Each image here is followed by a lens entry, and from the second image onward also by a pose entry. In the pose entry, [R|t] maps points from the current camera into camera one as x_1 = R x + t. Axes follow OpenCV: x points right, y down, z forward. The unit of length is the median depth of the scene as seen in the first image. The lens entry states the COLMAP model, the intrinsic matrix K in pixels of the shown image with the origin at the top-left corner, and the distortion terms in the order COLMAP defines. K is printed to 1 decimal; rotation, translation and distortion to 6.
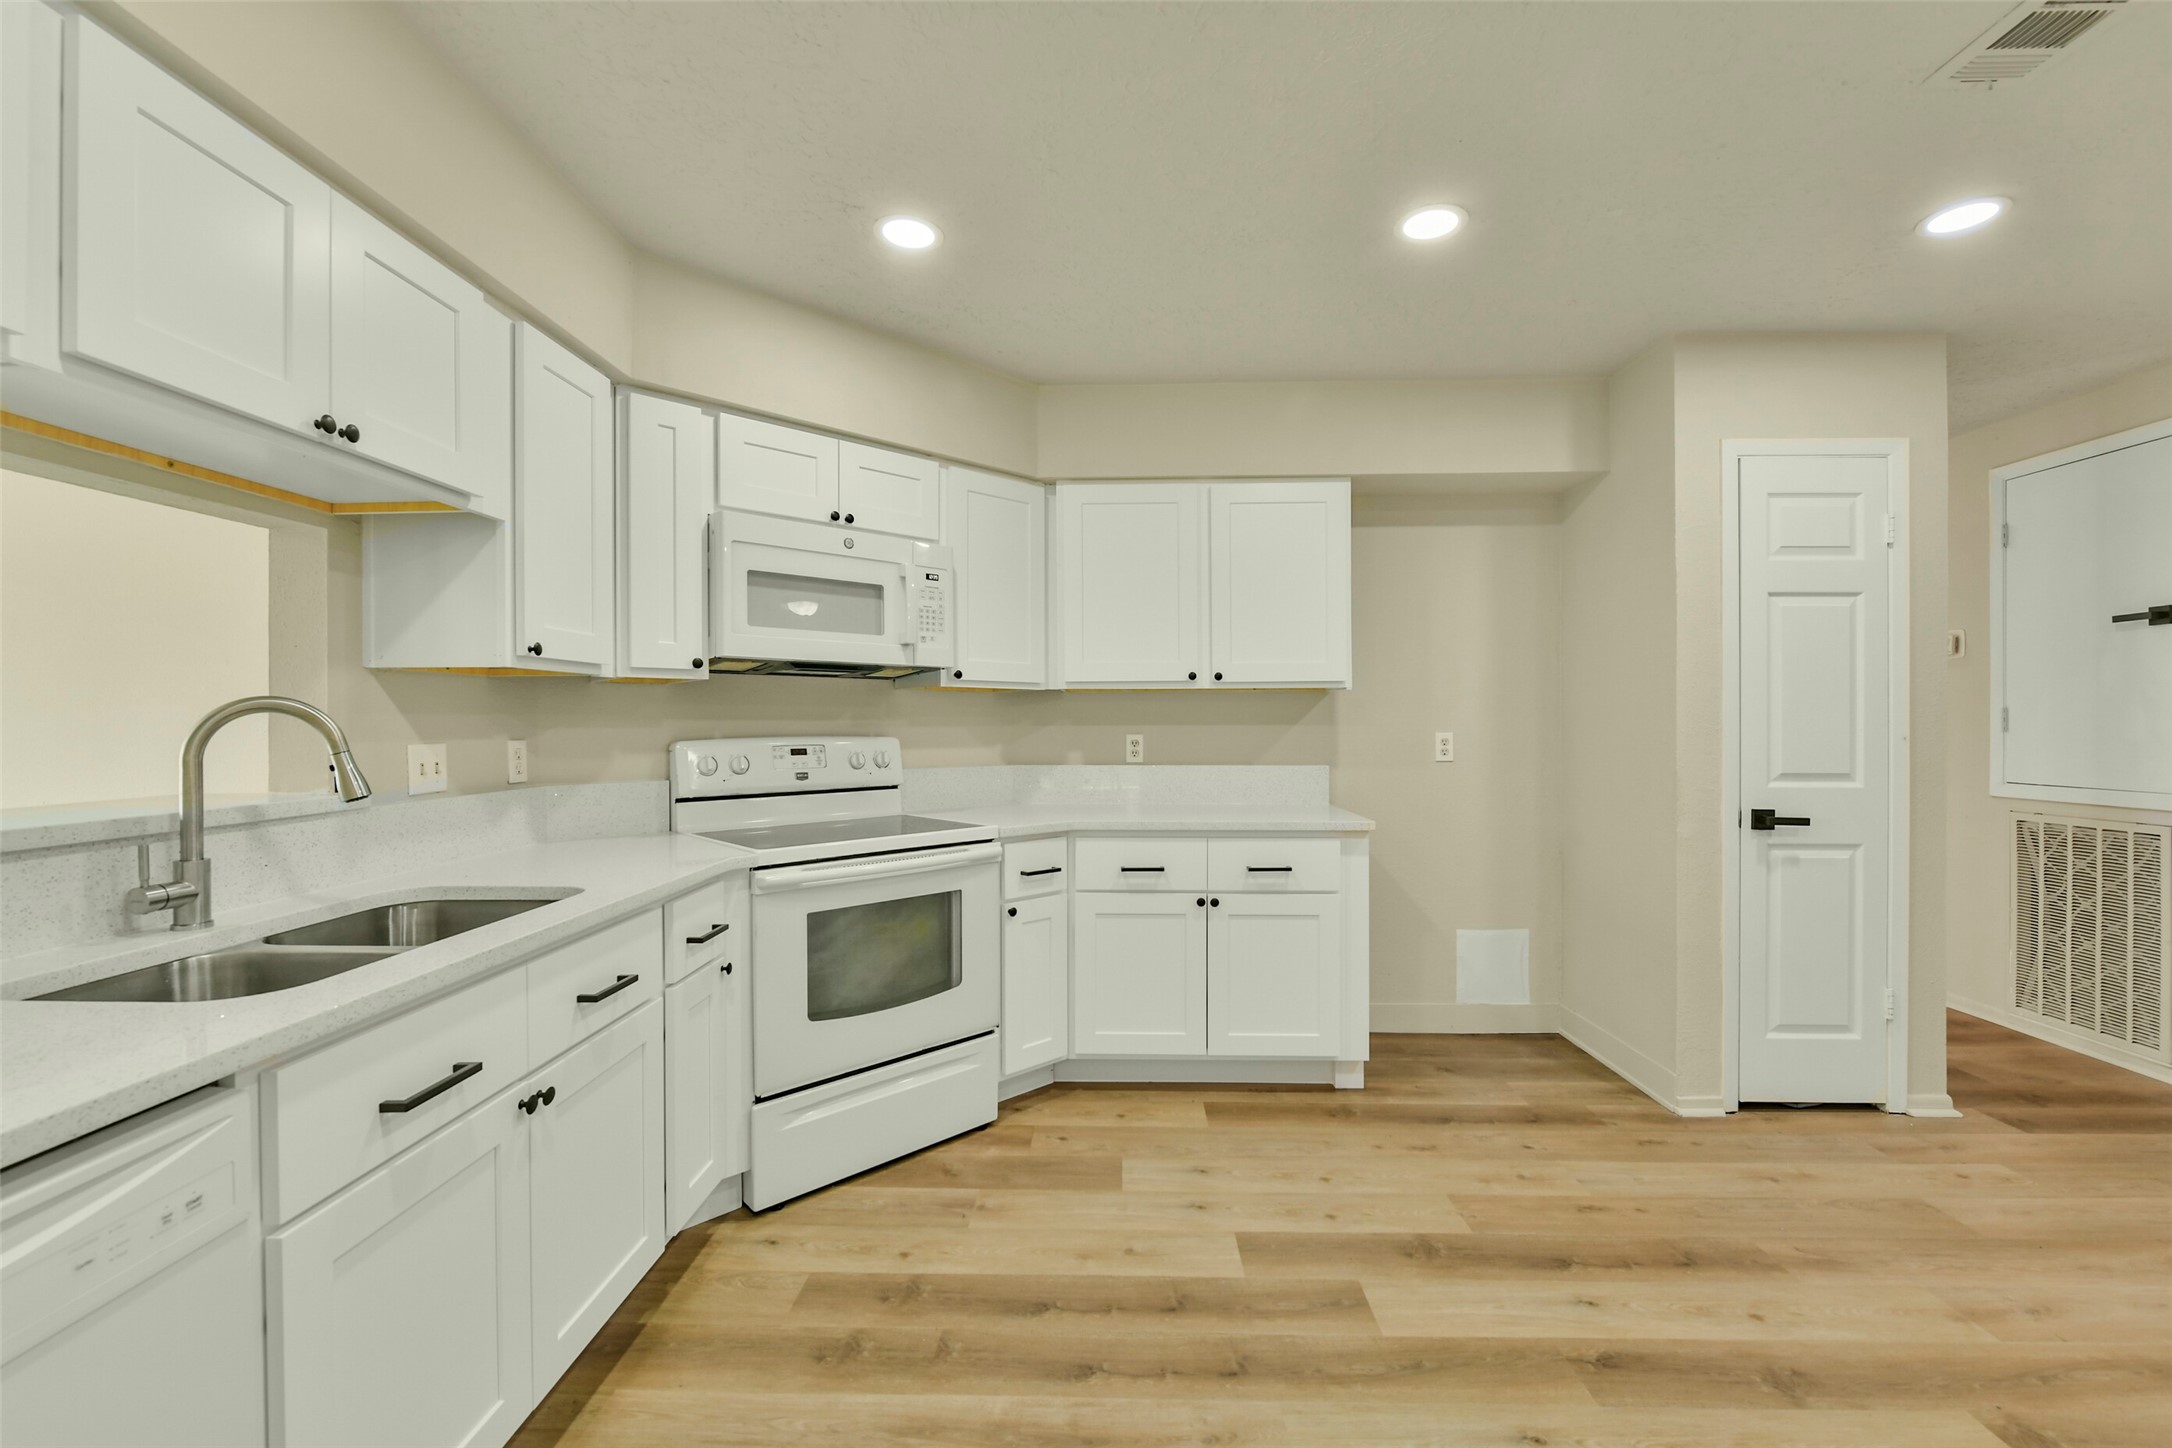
lens RADIAL K [[881.1, 0, 1097.3], [0, 881.1, 723.5], [0, 0, 1]] dist [-0.003016, -0.002171]
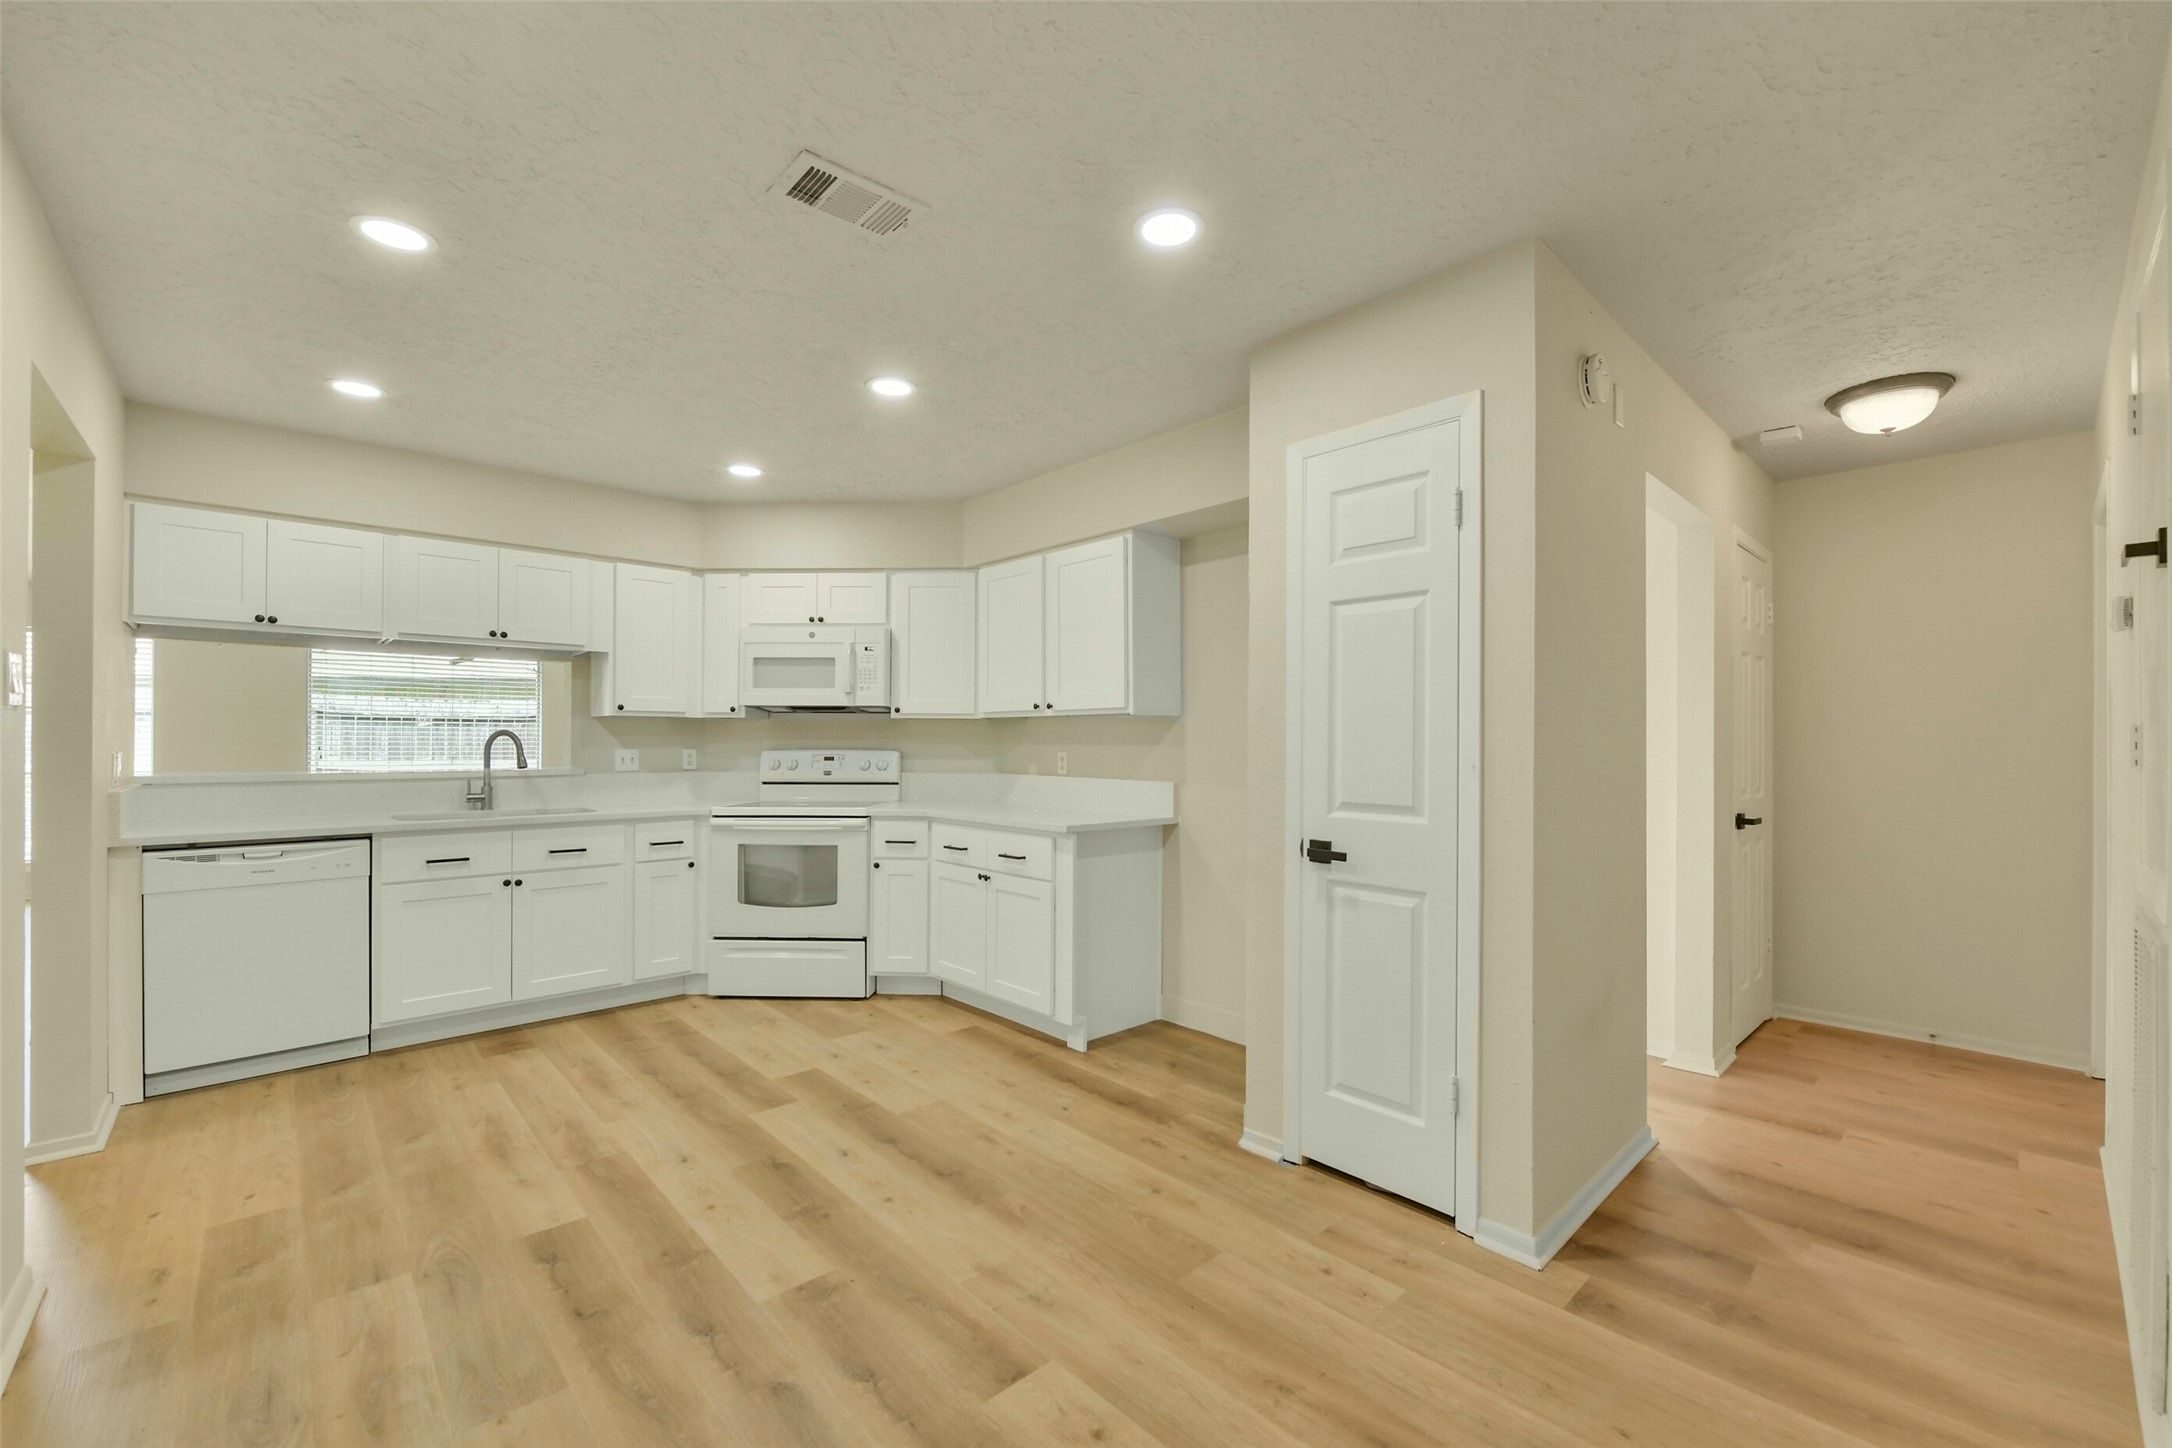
lens RADIAL K [[881.1, 0, 1094.0], [0, 881.1, 736.0], [0, 0, 1]] dist [-0.003016, -0.002171]
pose [[0.703401, 0.000165, -0.710793, 1.264752], [-0.006364, 0.999961, -0.006065, -0.003720], [0.710765, 0.008789, 0.703375, 0.193445]]
